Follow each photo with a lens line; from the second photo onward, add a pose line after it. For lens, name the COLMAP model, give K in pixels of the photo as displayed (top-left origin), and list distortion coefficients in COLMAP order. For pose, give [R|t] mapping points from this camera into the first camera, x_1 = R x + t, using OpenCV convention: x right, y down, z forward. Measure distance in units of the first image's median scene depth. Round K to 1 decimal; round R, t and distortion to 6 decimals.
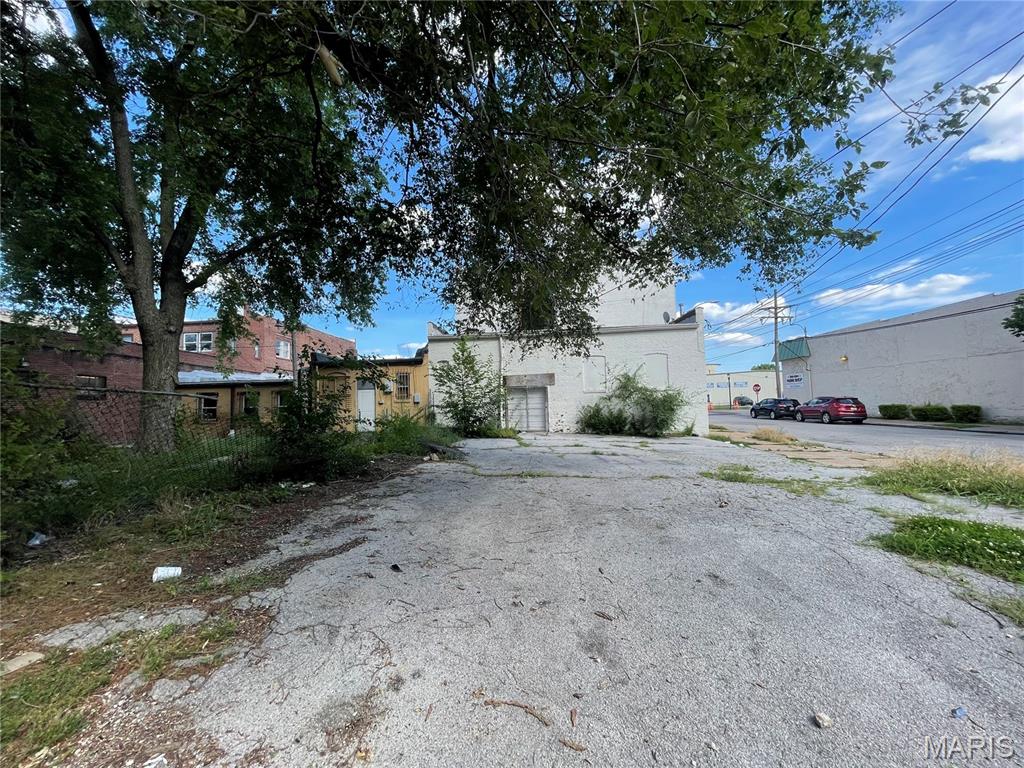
lens RADIAL K [[407.9, 0, 512.0], [0, 407.9, 384.0], [0, 0, 1]] dist [0.001048, 0.000023]
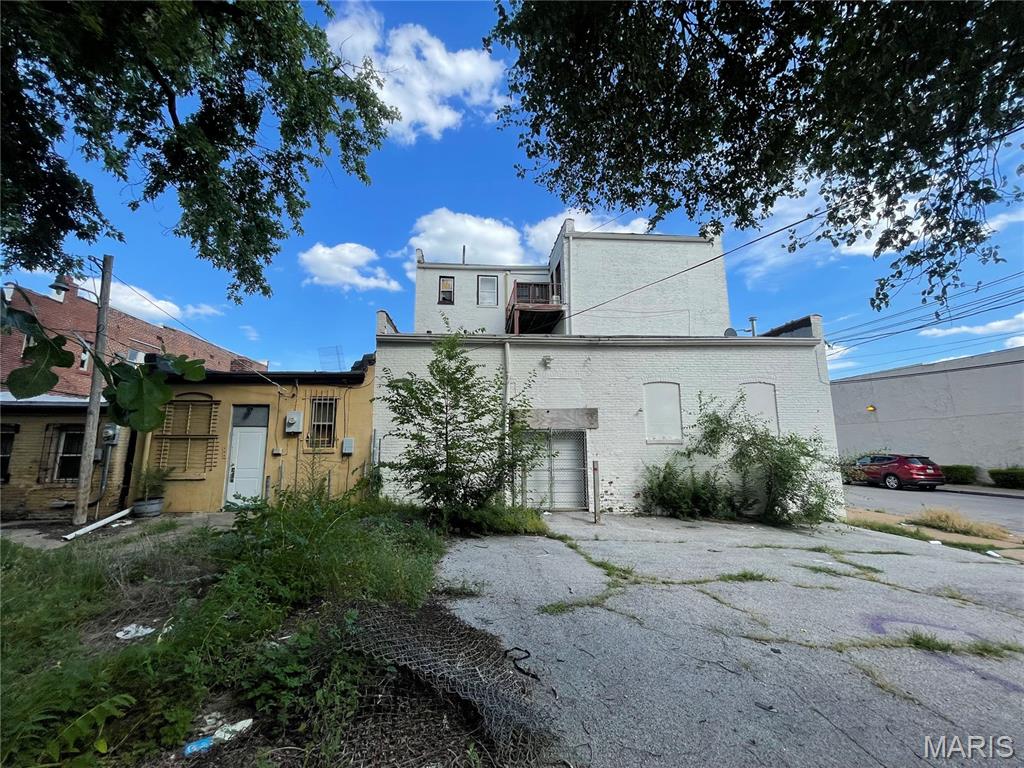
lens RADIAL K [[411.9, 0, 512.0], [0, 411.9, 384.0], [0, 0, 1]] dist [-0.008517, 0.000176]
pose [[0.988478, 0.046013, 0.144205, -0.104307], [-0.030010, 0.993340, -0.111244, 0.008010], [-0.148363, 0.105634, 0.983275, 0.439035]]
